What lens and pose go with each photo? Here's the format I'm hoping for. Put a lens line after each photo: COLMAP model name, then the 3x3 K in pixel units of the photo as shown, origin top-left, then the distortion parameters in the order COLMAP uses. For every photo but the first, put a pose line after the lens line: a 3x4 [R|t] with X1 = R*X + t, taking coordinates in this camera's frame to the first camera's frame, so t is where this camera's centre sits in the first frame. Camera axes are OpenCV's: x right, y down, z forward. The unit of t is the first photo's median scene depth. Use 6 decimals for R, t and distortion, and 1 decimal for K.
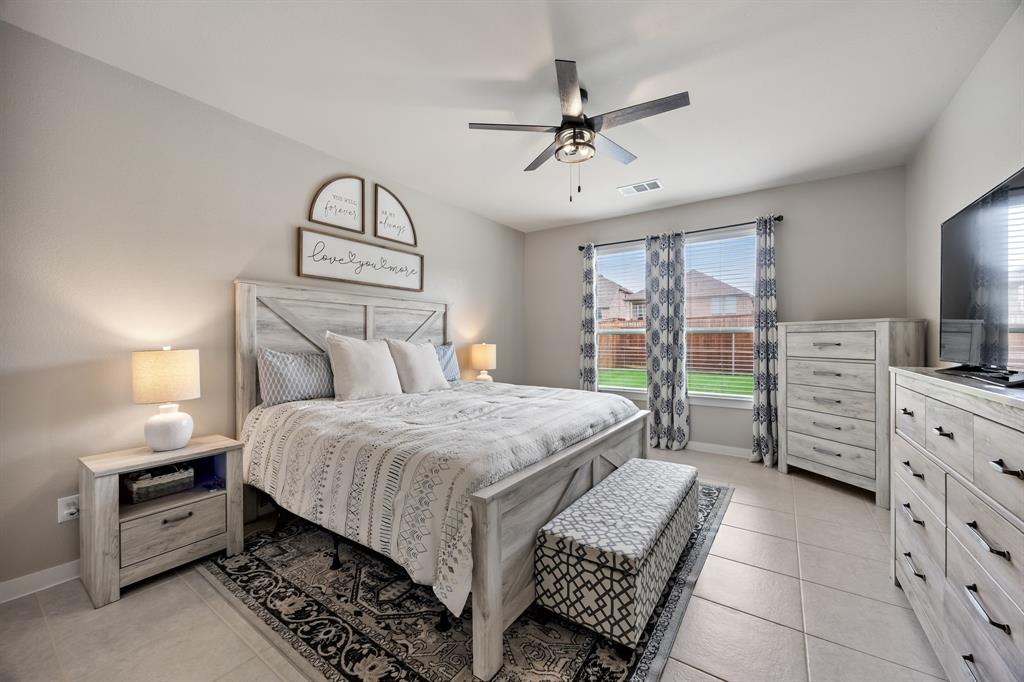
lens RADIAL K [[389.0, 0, 512.0], [0, 389.0, 341.0], [0, 0, 1]] dist [0.000325, -0.000070]
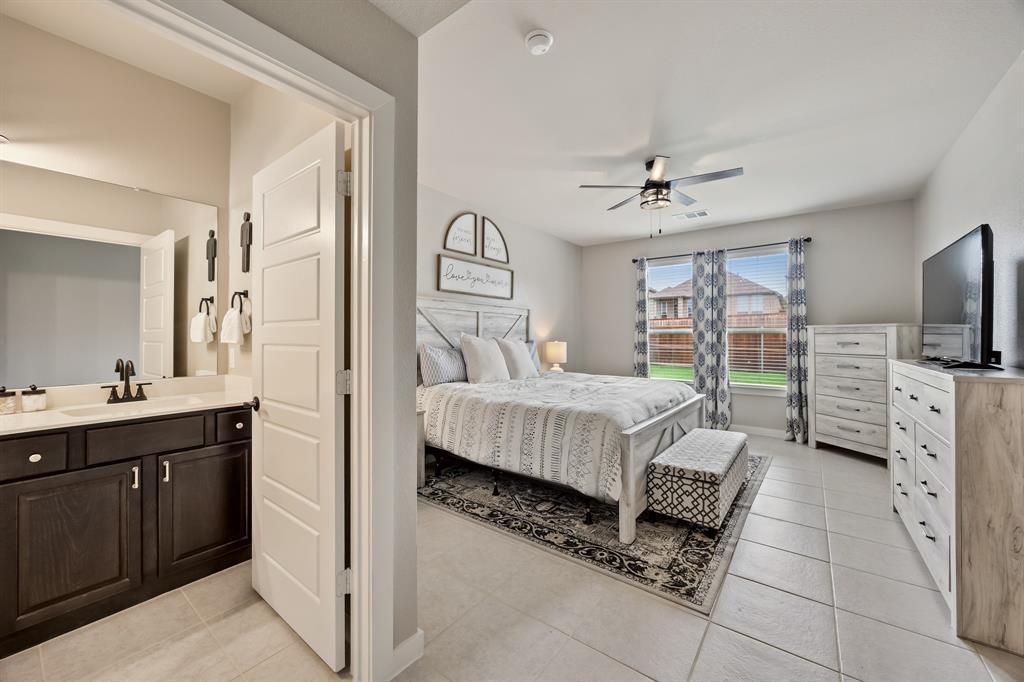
lens RADIAL K [[390.4, 0, 512.6], [0, 390.4, 333.6], [0, 0, 1]] dist [0.000885, 0.000177]
pose [[0.998943, 0.003301, -0.045848, -0.198984], [-0.003863, 0.999918, -0.012178, -0.003314], [0.045804, 0.012342, 0.998874, -0.287178]]
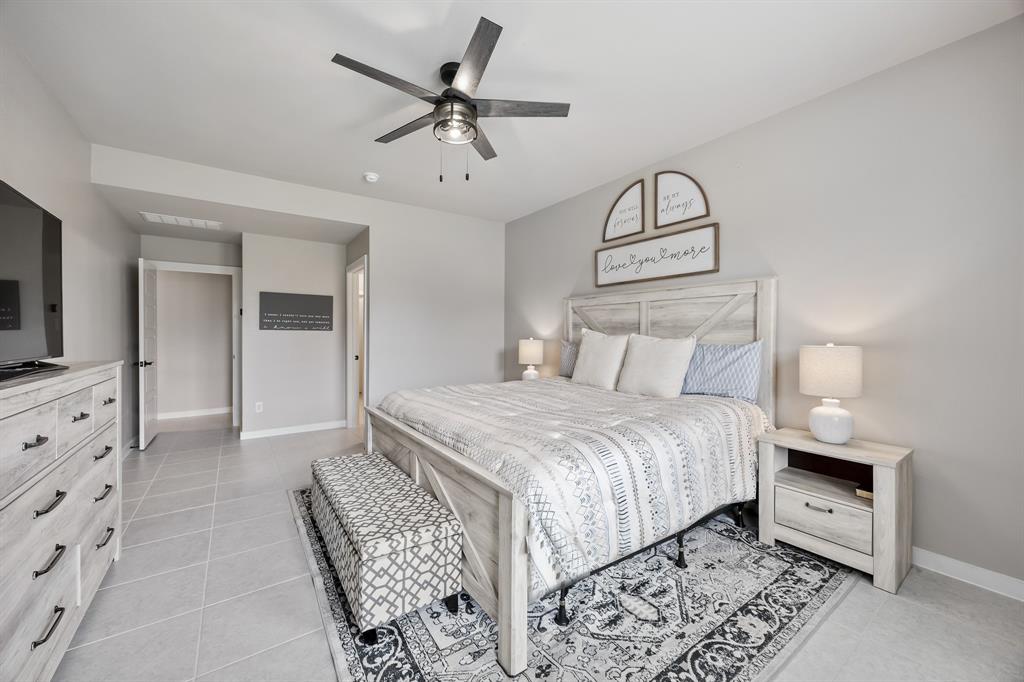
lens RADIAL K [[390.4, 0, 512.6], [0, 390.4, 333.6], [0, 0, 1]] dist [0.000885, 0.000177]
pose [[-0.338210, -0.000118, -0.941071, 0.697840], [-0.006772, 0.999974, 0.002308, -0.008852], [0.941046, 0.007153, -0.338202, 1.022087]]
